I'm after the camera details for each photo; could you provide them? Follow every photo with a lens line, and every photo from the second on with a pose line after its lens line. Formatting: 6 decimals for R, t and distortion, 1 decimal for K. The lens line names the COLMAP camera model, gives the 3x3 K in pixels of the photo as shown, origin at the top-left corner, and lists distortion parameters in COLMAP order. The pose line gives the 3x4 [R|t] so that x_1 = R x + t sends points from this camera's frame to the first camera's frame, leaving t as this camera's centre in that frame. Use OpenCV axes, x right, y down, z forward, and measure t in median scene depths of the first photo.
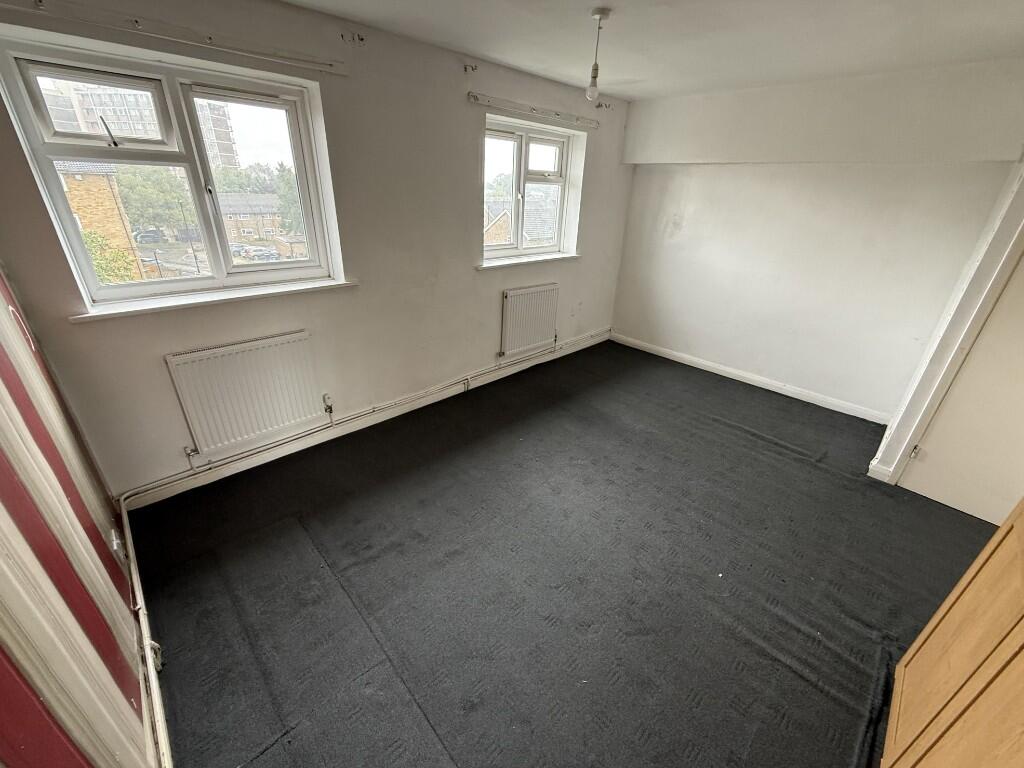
lens RADIAL K [[416.4, 0, 510.7], [0, 416.4, 387.1], [0, 0, 1]] dist [0.002998, 0.000410]
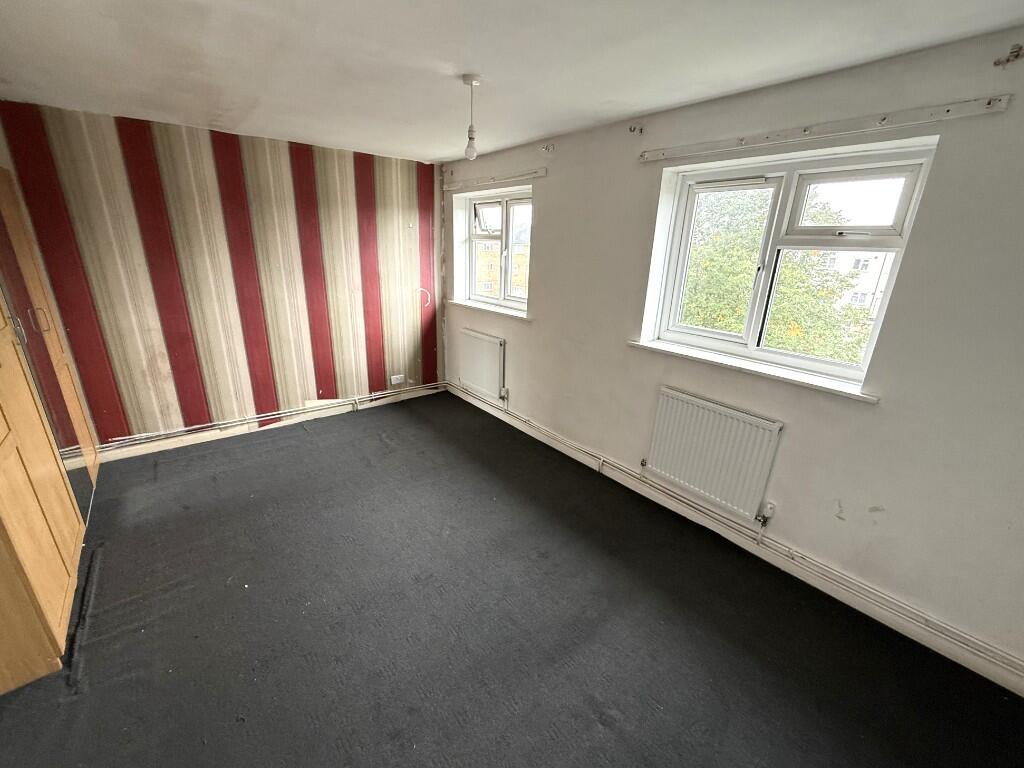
lens RADIAL K [[416.4, 0, 510.9], [0, 416.4, 386.5], [0, 0, 1]] dist [0.002998, 0.000410]
pose [[-0.087419, 0.293983, -0.951804, 0.725595], [-0.455439, 0.837964, 0.300652, -0.336576], [0.885965, 0.459772, 0.060637, 0.729790]]
